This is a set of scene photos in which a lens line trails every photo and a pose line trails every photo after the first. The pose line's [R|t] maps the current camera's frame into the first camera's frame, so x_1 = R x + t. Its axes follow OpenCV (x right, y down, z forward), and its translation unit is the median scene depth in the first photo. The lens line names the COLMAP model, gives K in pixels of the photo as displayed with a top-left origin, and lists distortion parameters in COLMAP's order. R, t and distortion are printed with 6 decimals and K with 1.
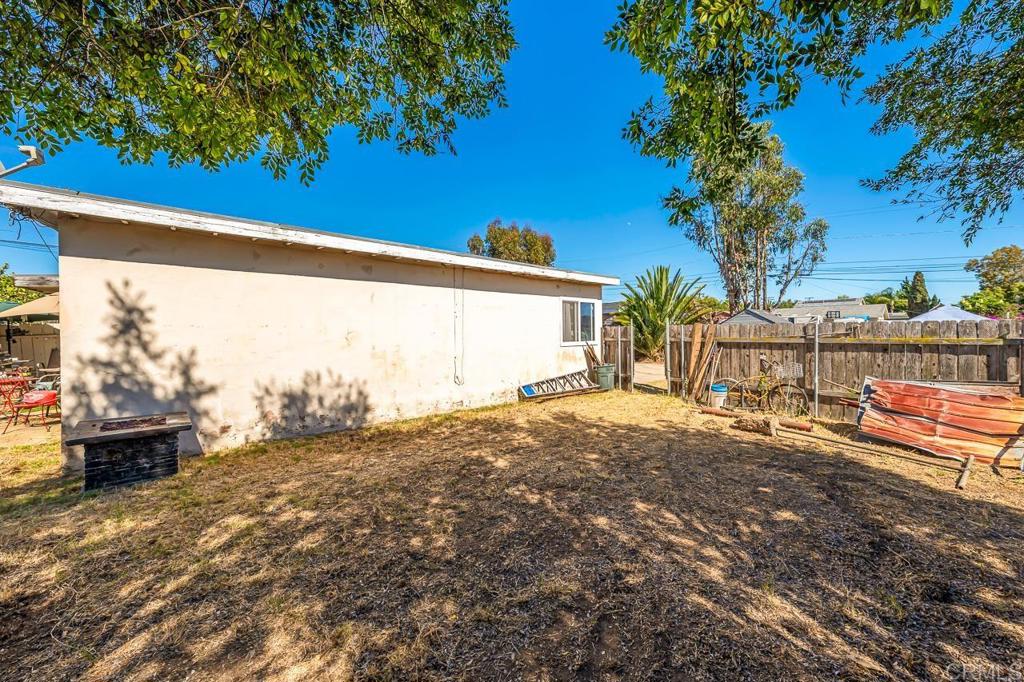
lens RADIAL K [[358.7, 0, 503.4], [0, 358.7, 335.3], [0, 0, 1]] dist [-0.002388, 0.000998]
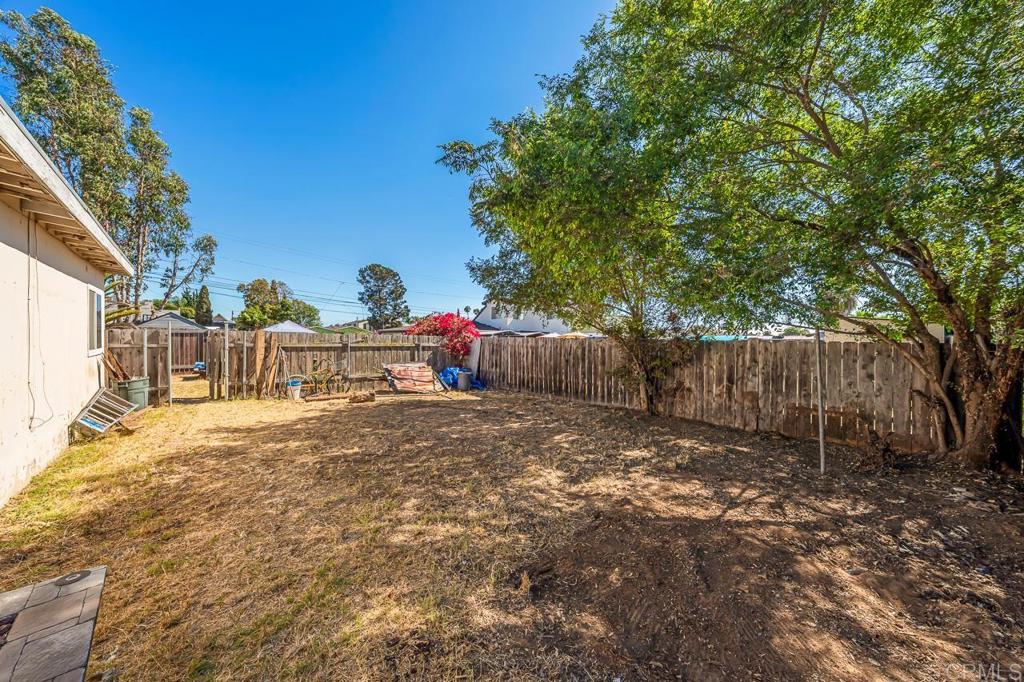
lens RADIAL K [[358.7, 0, 503.0], [0, 358.7, 340.6], [0, 0, 1]] dist [-0.002388, 0.000998]
pose [[-0.015431, 0.007040, 0.999856, -0.806451], [-0.008227, 0.999940, -0.007167, 0.000960], [-0.999847, -0.008336, -0.015373, 0.356742]]
